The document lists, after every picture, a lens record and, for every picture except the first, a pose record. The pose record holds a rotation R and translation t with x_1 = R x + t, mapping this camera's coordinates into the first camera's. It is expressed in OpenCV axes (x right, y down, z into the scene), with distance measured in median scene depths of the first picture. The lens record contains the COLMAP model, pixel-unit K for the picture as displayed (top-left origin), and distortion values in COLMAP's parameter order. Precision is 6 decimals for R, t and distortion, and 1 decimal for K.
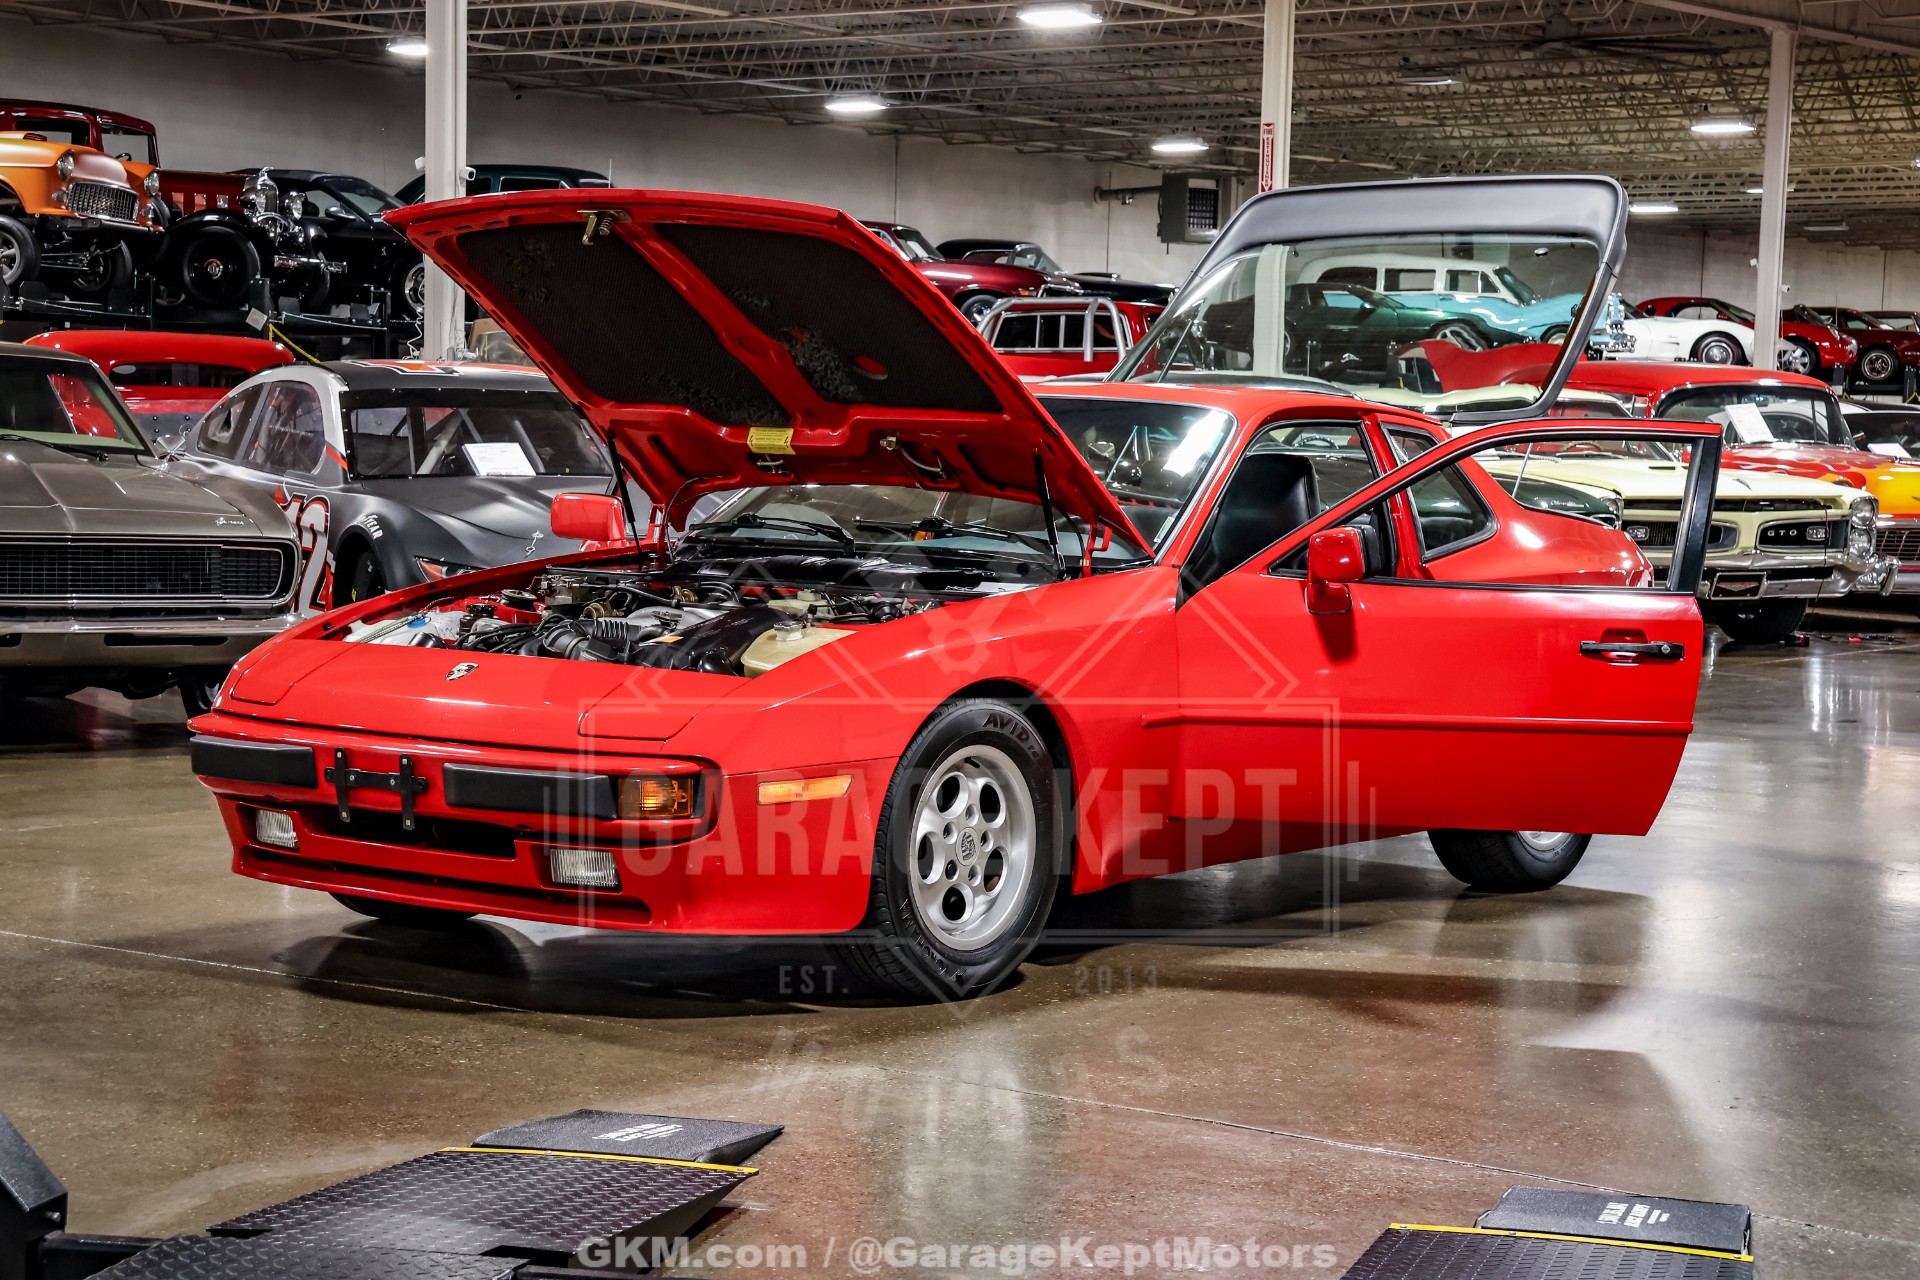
lens RADIAL K [[3476.7, 0, 961.6], [0, 3476.7, 637.9], [0, 0, 1]] dist [0.174089, 0.580561]
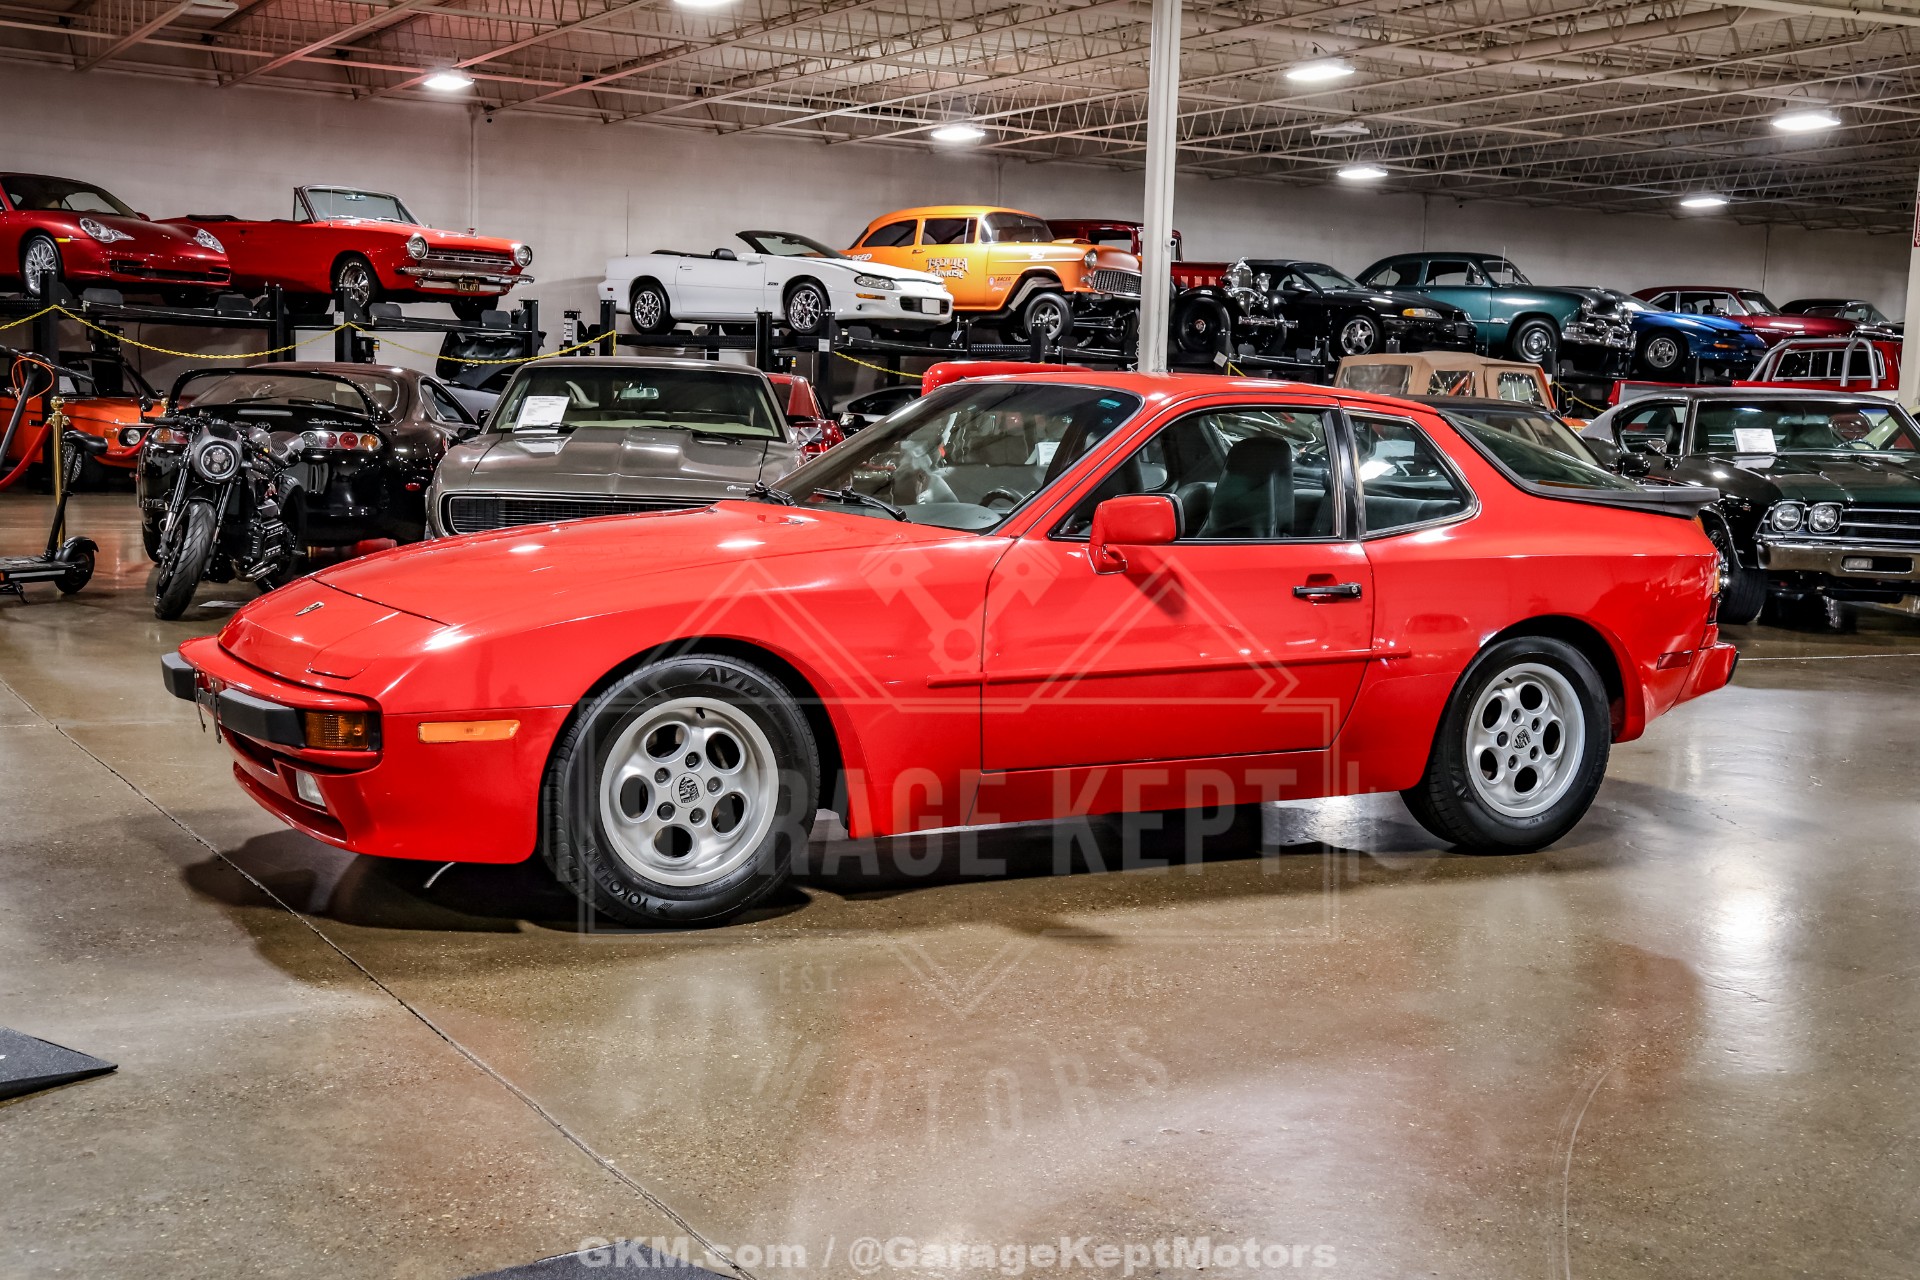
lens RADIAL K [[2179.0, 0, 962.9], [0, 2179.0, 698.8], [0, 0, 1]] dist [0.030684, 0.048910]
pose [[0.910214, 0.059893, -0.409784, 0.185965], [-0.036029, 0.997187, 0.065719, -0.008317], [0.412567, -0.045055, 0.909812, 0.221355]]
